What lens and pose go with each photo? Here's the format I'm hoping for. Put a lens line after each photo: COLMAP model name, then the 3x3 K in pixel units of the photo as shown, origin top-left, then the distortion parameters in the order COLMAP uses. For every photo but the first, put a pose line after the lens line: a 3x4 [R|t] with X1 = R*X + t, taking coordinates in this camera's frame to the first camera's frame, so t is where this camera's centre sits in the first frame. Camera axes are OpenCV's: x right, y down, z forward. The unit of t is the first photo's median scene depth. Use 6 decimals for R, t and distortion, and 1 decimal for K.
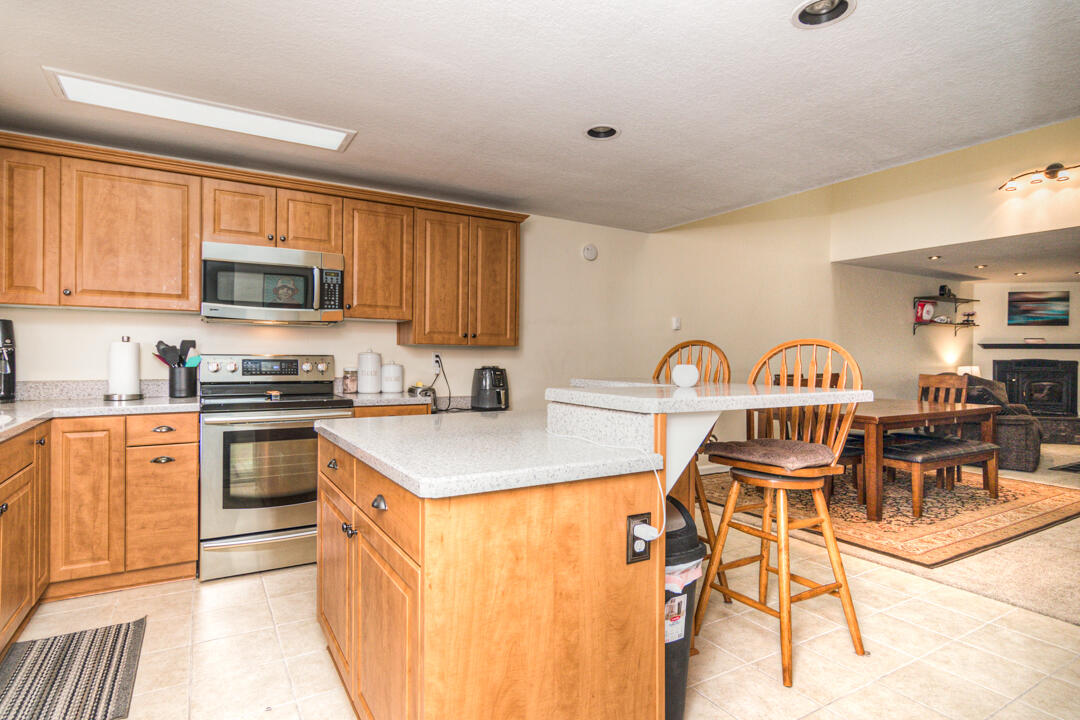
lens RADIAL K [[567.6, 0, 539.5], [0, 567.6, 357.6], [0, 0, 1]] dist [0.000459, 0.000101]
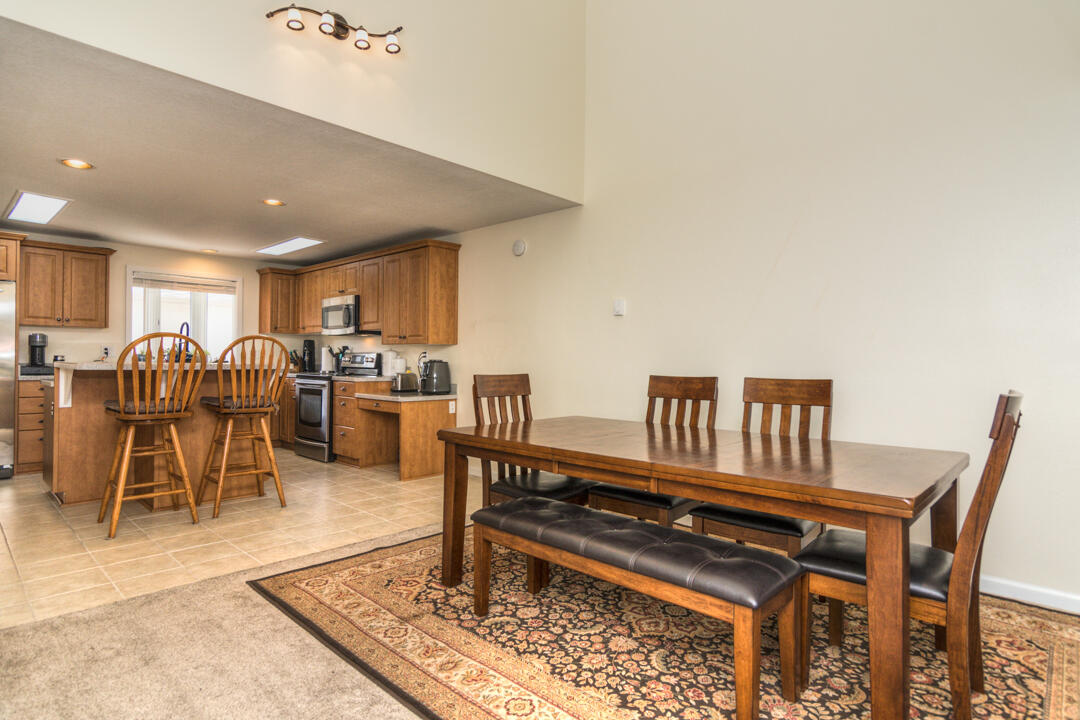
lens RADIAL K [[567.6, 0, 538.8], [0, 567.6, 357.8], [0, 0, 1]] dist [0.000459, 0.000101]
pose [[0.273886, -0.008723, -0.961723, 1.461106], [-0.006622, 0.999918, -0.010956, 0.028645], [0.961739, 0.009369, 0.273806, 1.050760]]
